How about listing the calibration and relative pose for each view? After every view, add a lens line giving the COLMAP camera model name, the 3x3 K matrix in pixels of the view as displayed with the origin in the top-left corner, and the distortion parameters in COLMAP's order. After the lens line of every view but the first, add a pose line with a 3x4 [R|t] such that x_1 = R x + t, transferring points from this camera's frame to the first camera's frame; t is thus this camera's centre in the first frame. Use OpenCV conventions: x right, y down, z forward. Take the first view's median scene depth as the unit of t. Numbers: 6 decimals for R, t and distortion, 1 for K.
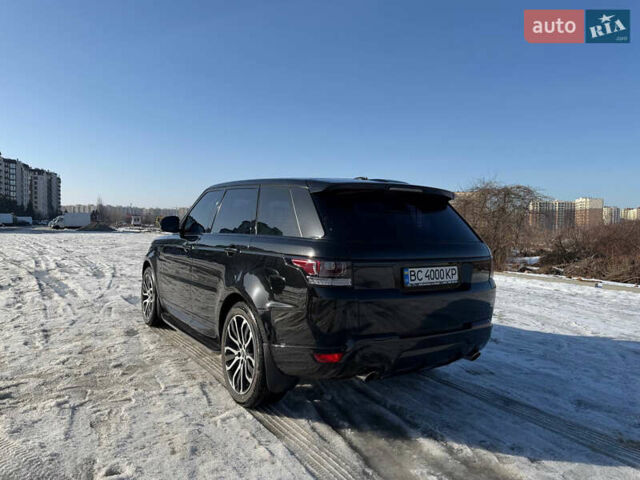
lens RADIAL K [[453.1, 0, 320.7], [0, 453.1, 241.8], [0, 0, 1]] dist [0.060203, -0.092628]
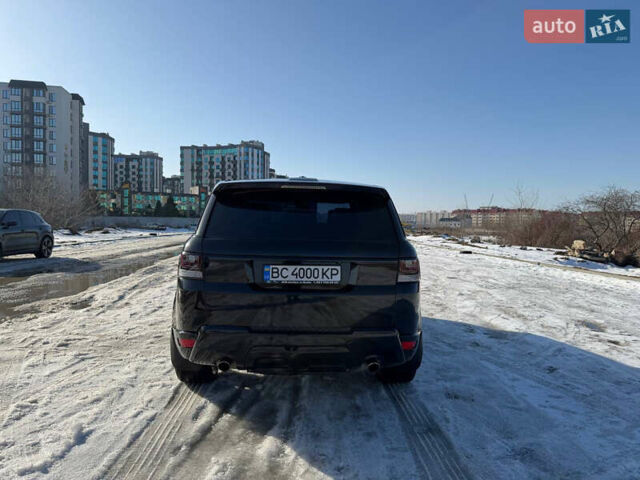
lens RADIAL K [[453.1, 0, 320.7], [0, 453.1, 241.8], [0, 0, 1]] dist [0.060203, -0.092628]
pose [[0.869641, 0.017361, -0.493380, 0.734729], [-0.022268, 0.999744, -0.004073, 0.007925], [0.493183, 0.014529, 0.869804, 0.168617]]
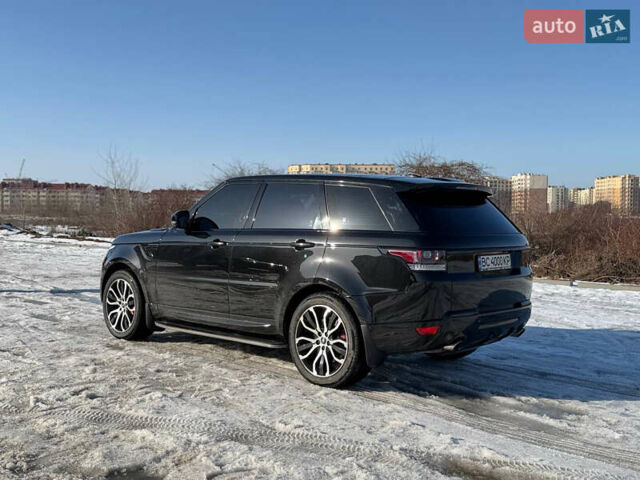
lens RADIAL K [[705.8, 0, 321.4], [0, 705.8, 246.2], [0, 0, 1]] dist [0.095254, -0.144799]
pose [[0.969892, -0.018115, 0.242861, -0.620192], [0.016091, 0.999817, 0.010315, 0.006630], [-0.243004, -0.006097, 0.970006, -0.657001]]
